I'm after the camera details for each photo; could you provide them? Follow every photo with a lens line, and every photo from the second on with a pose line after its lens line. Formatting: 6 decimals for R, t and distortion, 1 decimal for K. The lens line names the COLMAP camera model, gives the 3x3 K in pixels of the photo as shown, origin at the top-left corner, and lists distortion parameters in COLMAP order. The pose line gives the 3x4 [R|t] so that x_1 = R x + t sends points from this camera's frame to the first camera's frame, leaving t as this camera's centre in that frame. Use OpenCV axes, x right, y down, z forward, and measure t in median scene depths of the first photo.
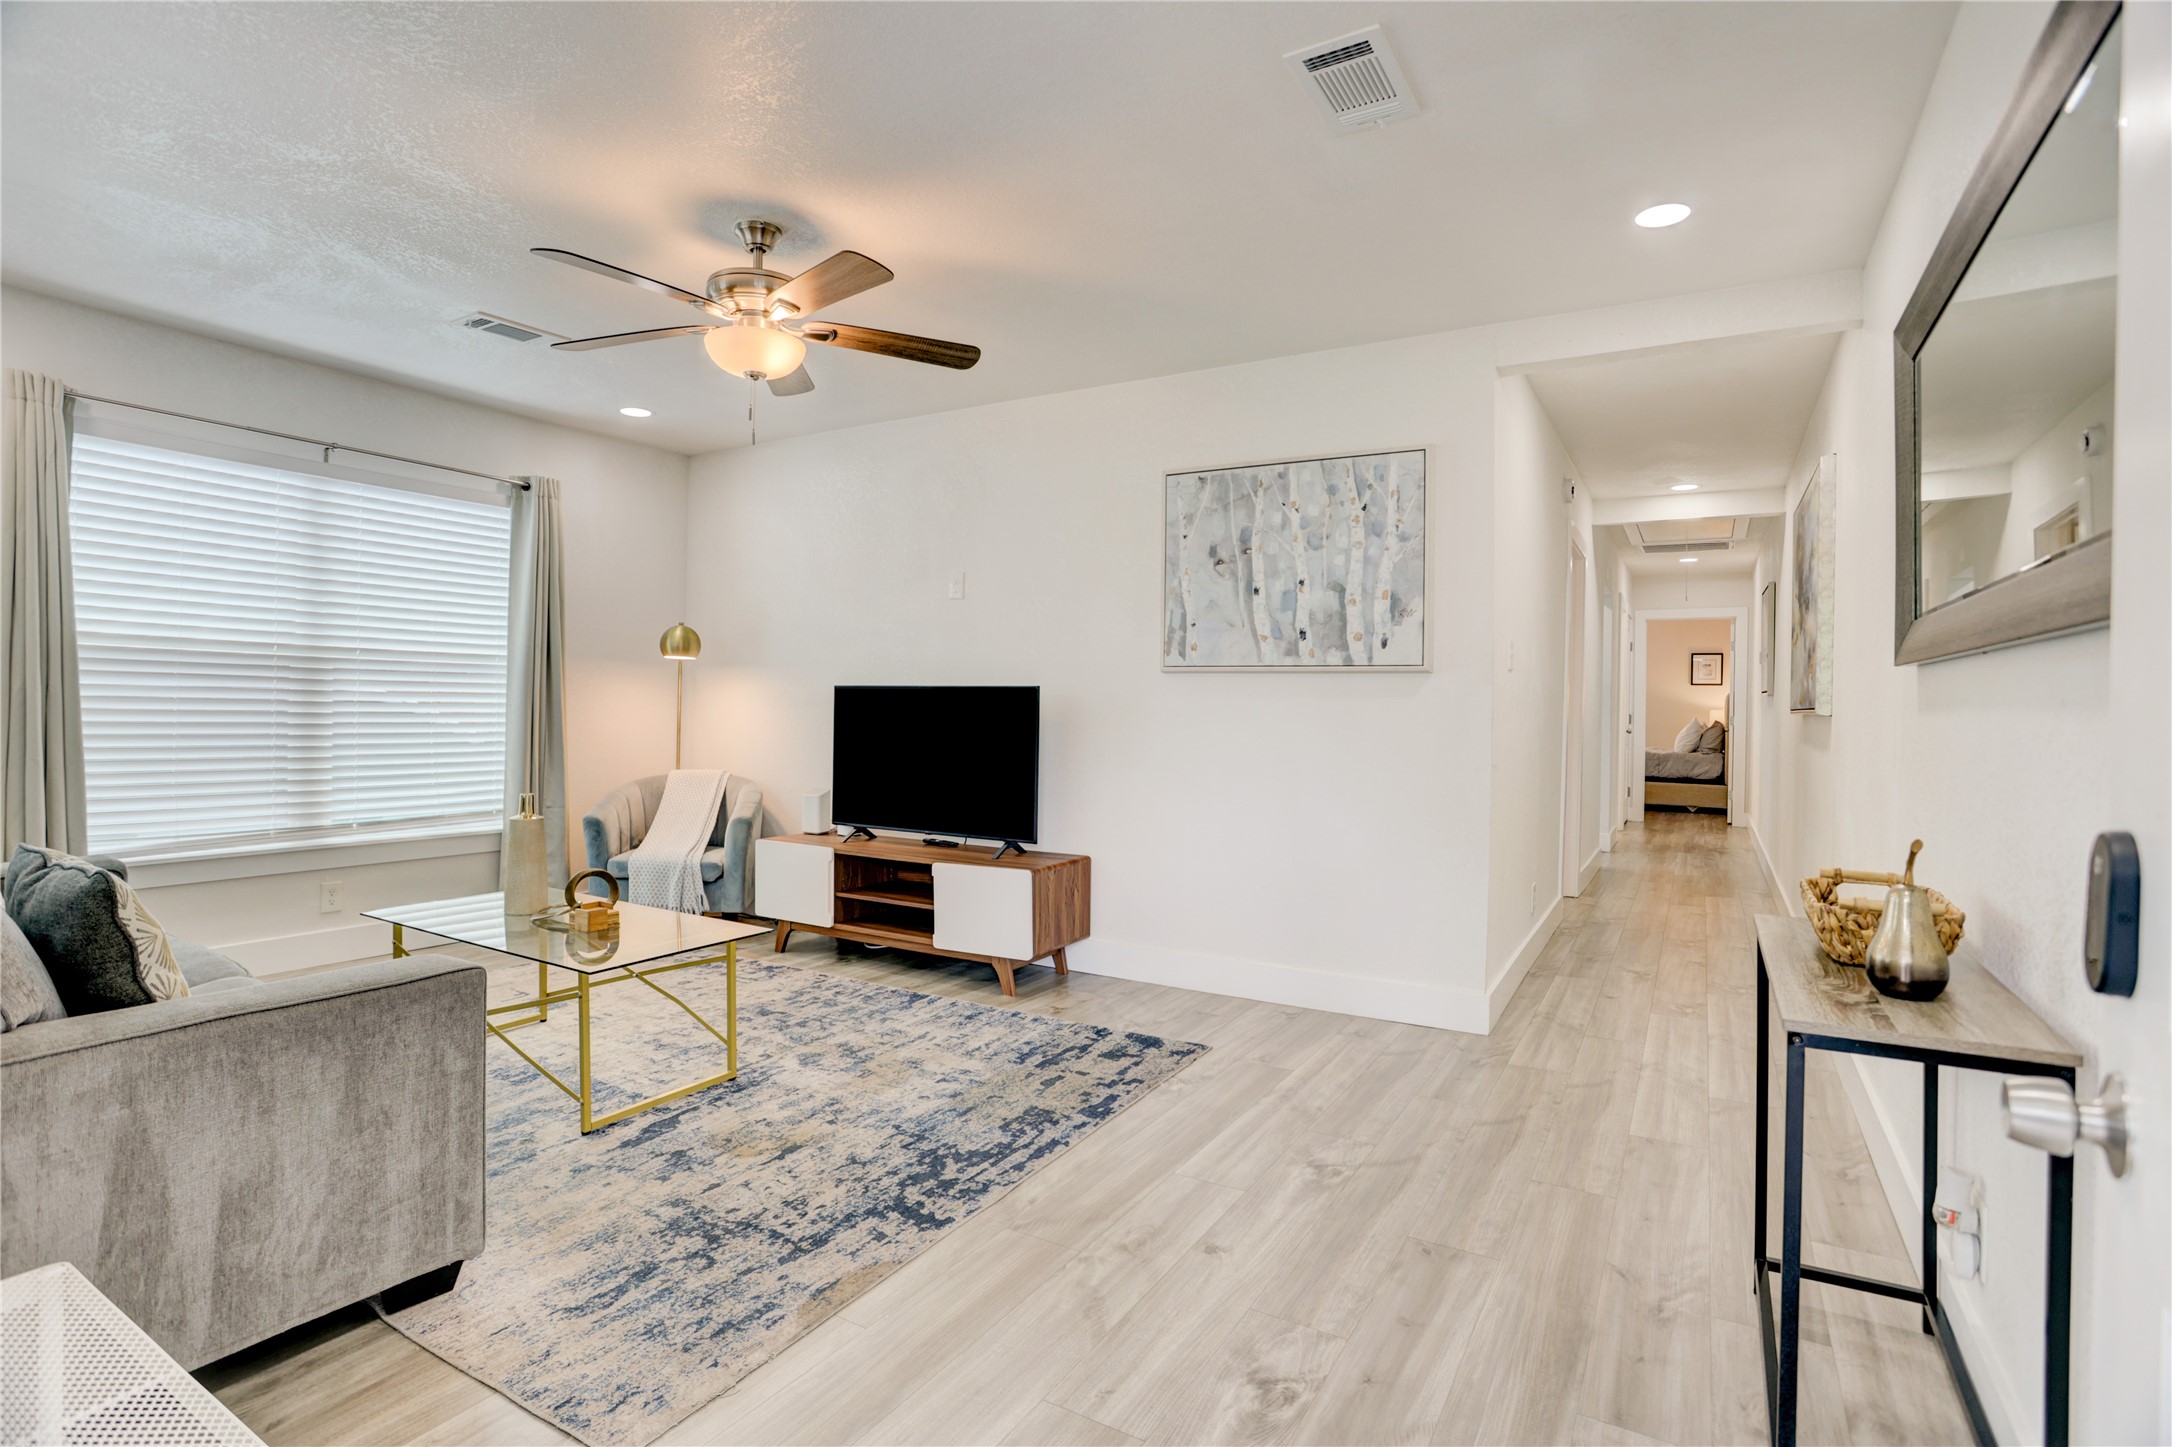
lens RADIAL K [[1055.4, 0, 1084.1], [0, 1055.4, 728.8], [0, 0, 1]] dist [-0.015547, 0.002993]
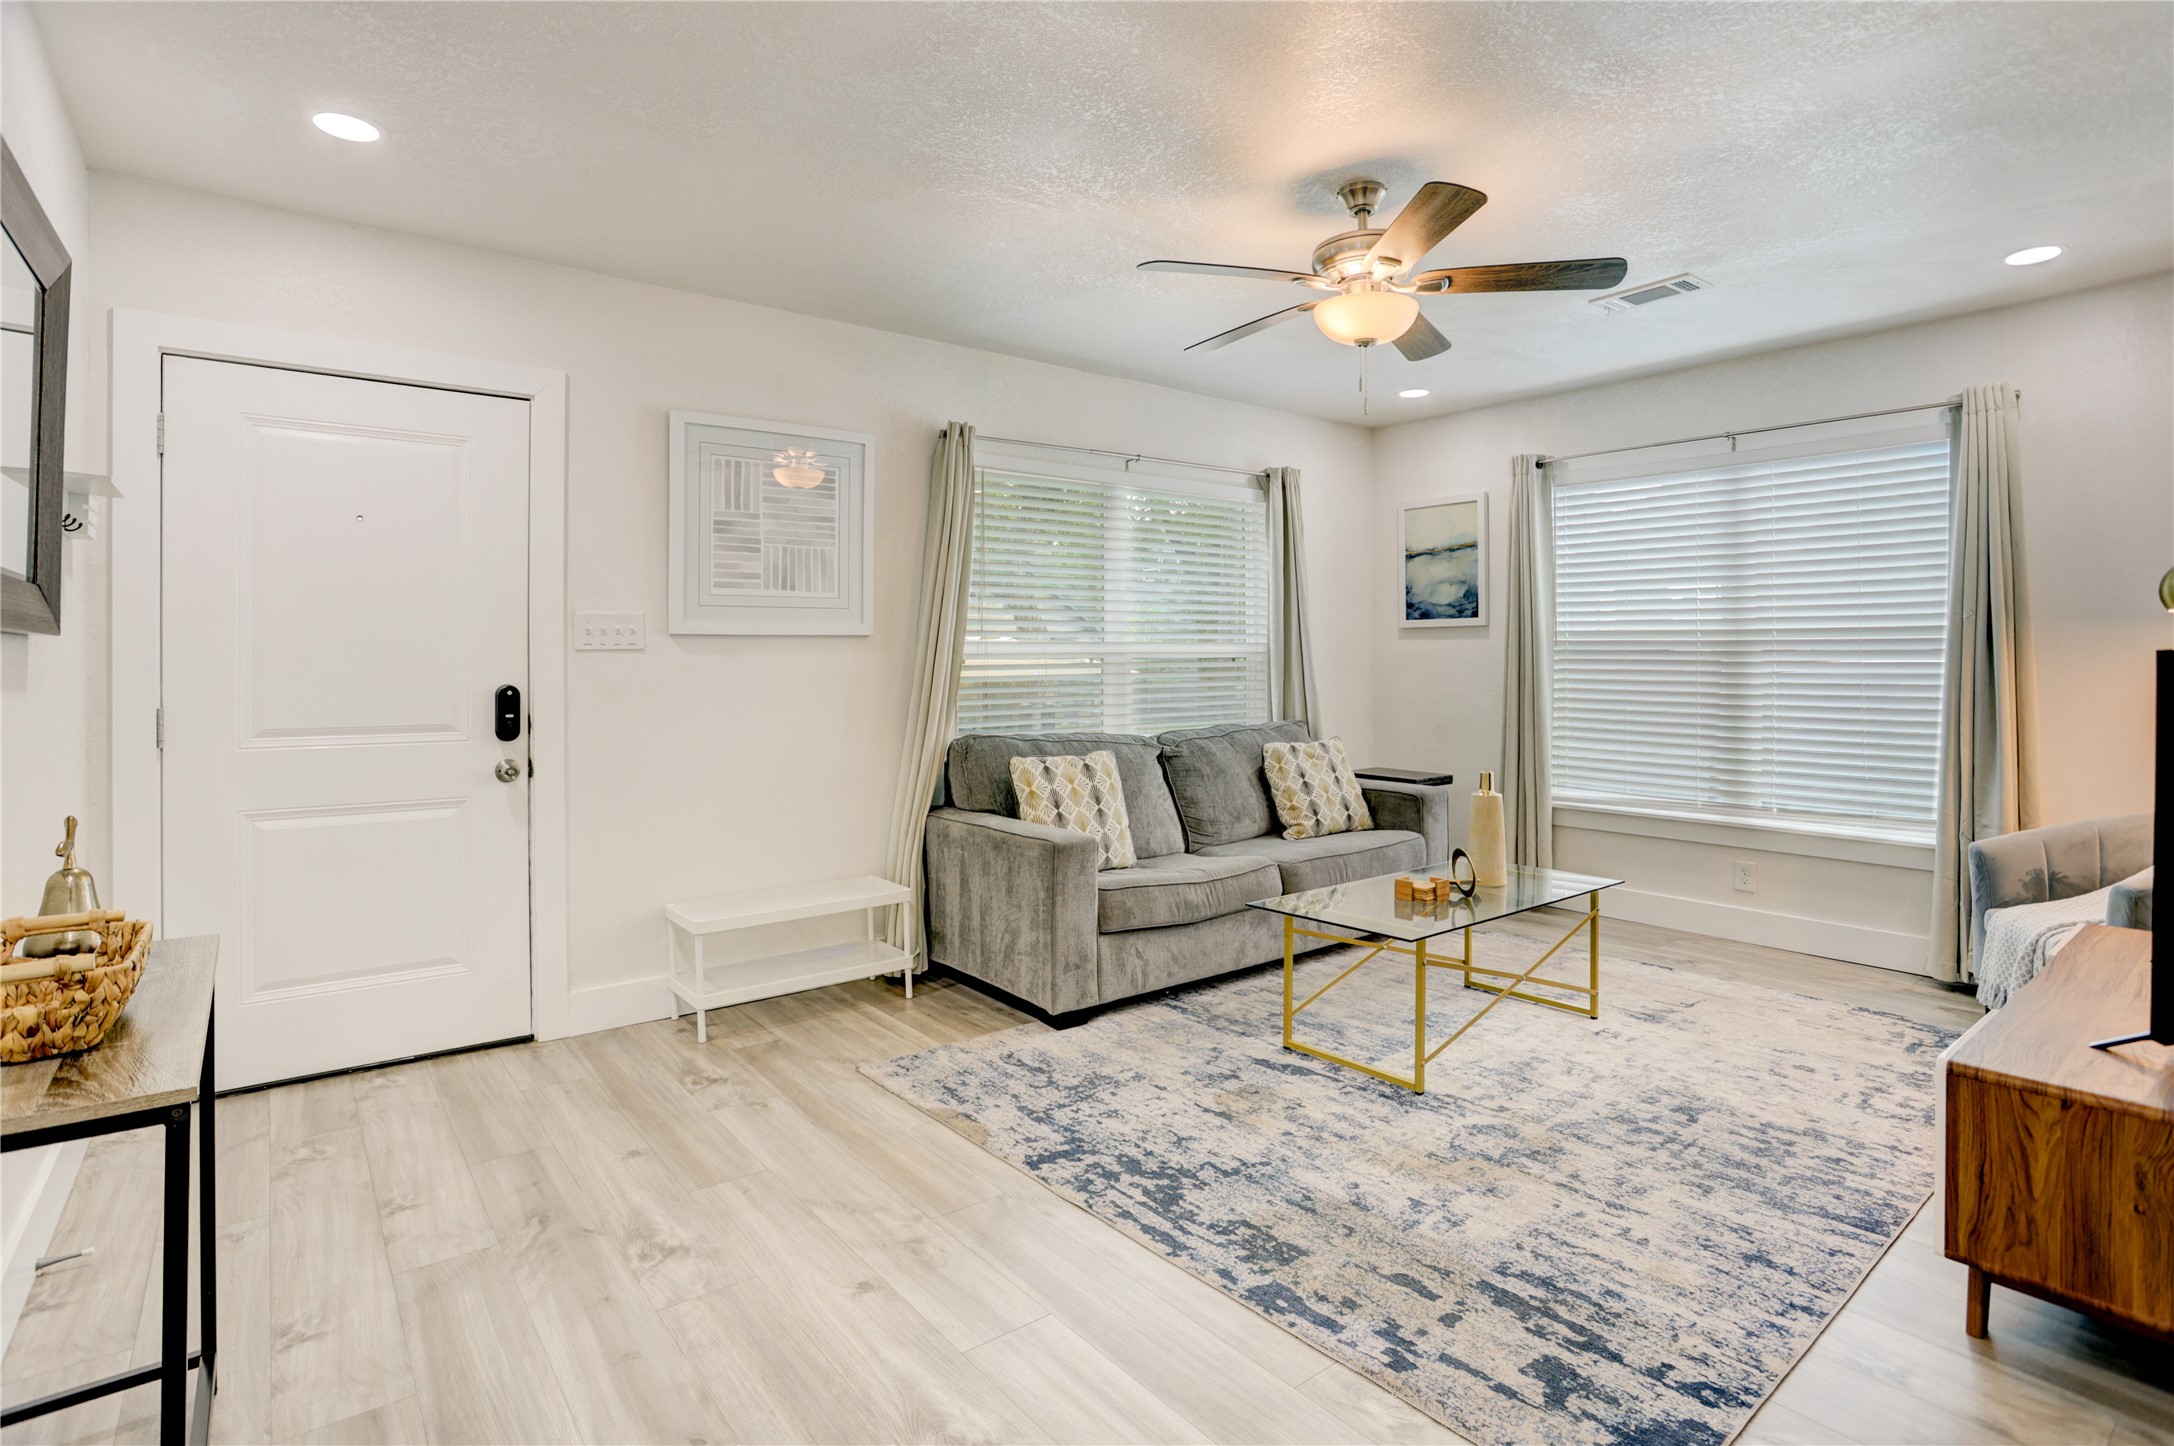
lens RADIAL K [[1056.3, 0, 1069.8], [0, 1056.3, 668.4], [0, 0, 1]] dist [-0.015547, 0.002993]
pose [[-0.372292, -0.021667, -0.927863, 0.690522], [-0.014999, 0.999737, -0.017327, -0.019610], [0.927994, 0.007466, -0.372520, 1.138204]]
